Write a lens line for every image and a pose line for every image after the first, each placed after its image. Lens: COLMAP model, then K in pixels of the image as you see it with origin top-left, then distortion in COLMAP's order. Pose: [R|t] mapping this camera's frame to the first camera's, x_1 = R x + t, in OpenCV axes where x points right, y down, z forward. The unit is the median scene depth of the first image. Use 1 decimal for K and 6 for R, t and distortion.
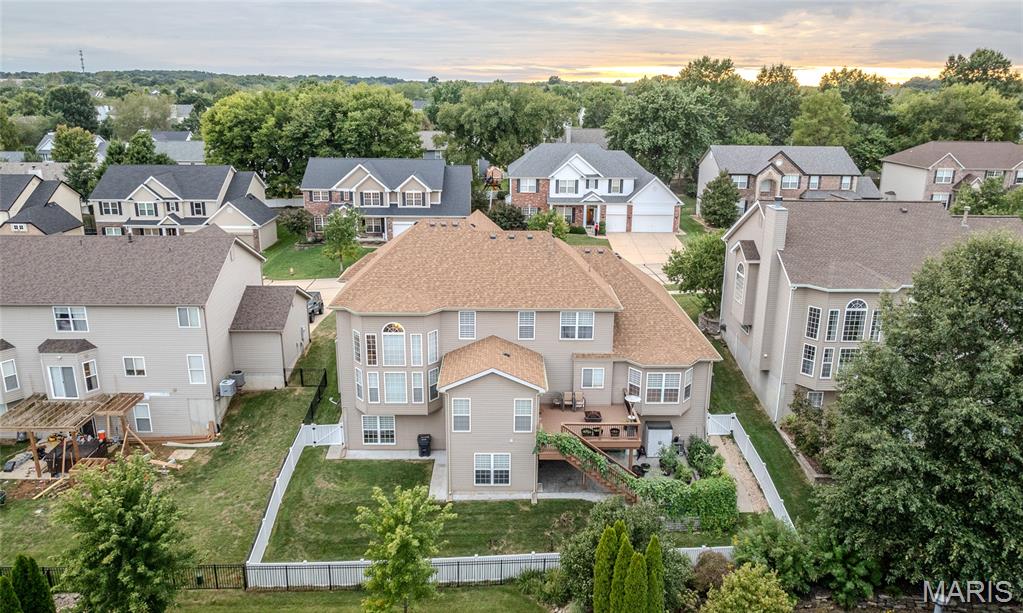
lens RADIAL K [[705.8, 0, 511.9], [0, 705.8, 300.9], [0, 0, 1]] dist [-0.010827, -0.004805]
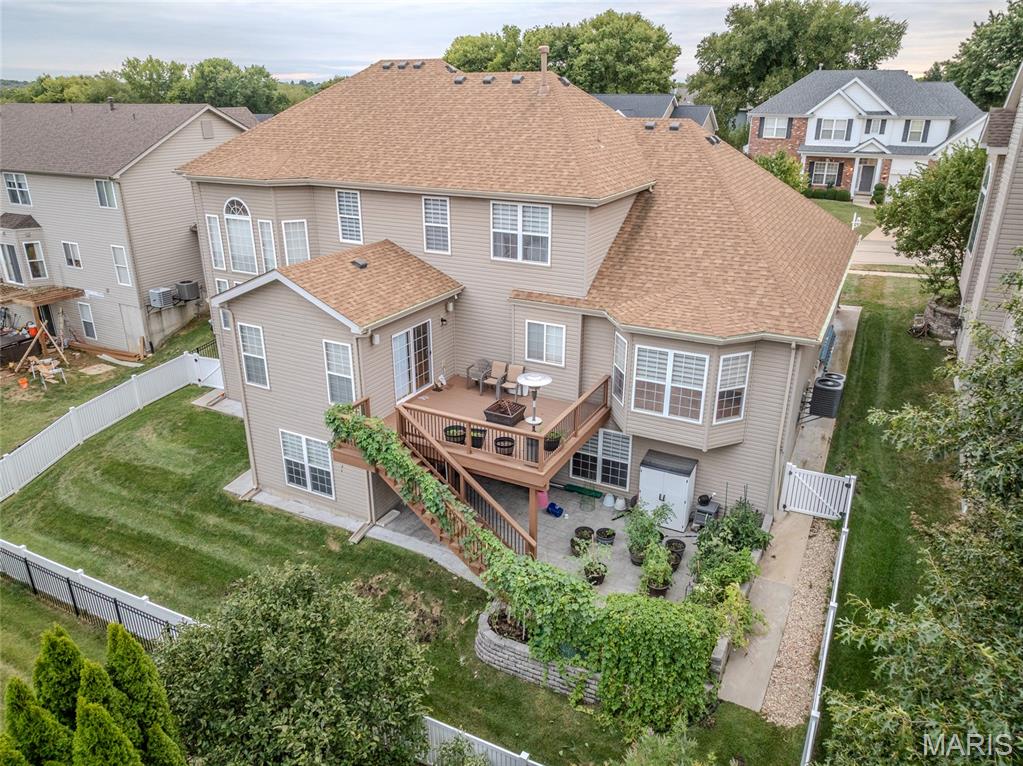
lens RADIAL K [[712.9, 0, 508.0], [0, 712.9, 382.5], [0, 0, 1]] dist [-0.011325, 0.004411]
pose [[0.879704, 0.171552, -0.443498, 0.306650], [-0.130911, 0.983988, 0.120951, 0.074343], [0.457146, -0.048342, 0.888077, 0.497223]]
